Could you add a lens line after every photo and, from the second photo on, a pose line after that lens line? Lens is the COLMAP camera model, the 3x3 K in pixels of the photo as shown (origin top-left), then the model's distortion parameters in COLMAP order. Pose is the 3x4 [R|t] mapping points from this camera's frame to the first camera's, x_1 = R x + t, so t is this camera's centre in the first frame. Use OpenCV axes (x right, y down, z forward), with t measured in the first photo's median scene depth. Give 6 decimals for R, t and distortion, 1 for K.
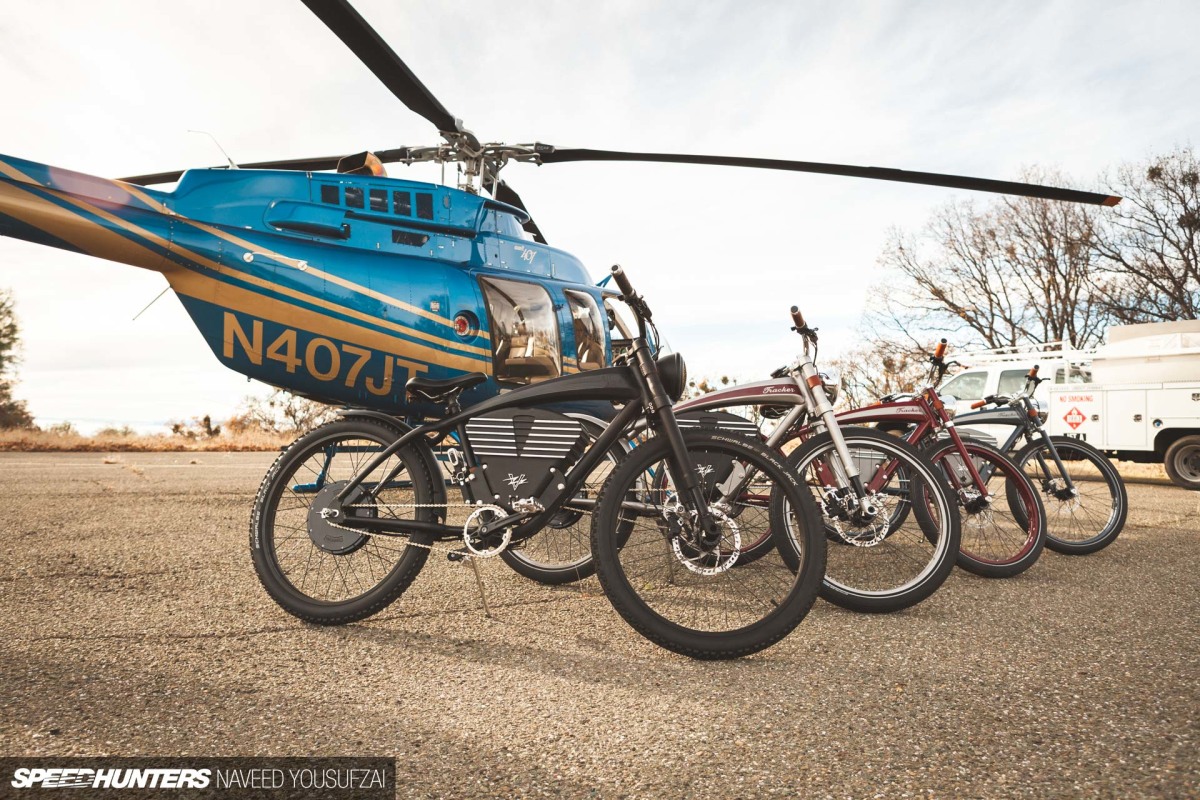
lens RADIAL K [[878.3, 0, 588.6], [0, 878.3, 389.8], [0, 0, 1]] dist [0.016027, 0.018653]
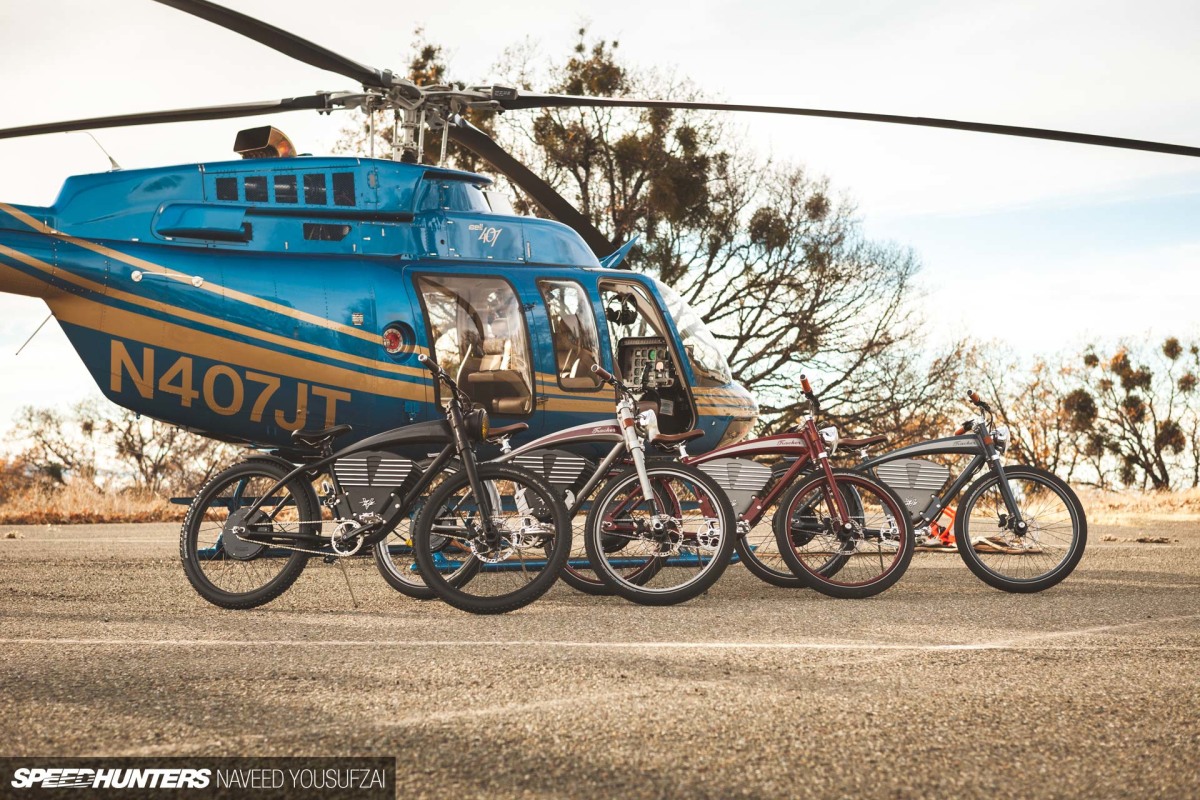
lens RADIAL K [[2340.1, 0, 605.0], [0, 2340.1, 409.6], [0, 0, 1]] dist [0.241598, 0.000000]
pose [[0.992136, -0.018686, -0.123761, 0.323942], [0.020571, 0.999691, 0.013973, -0.038596], [0.123462, -0.016409, 0.992214, -1.139546]]
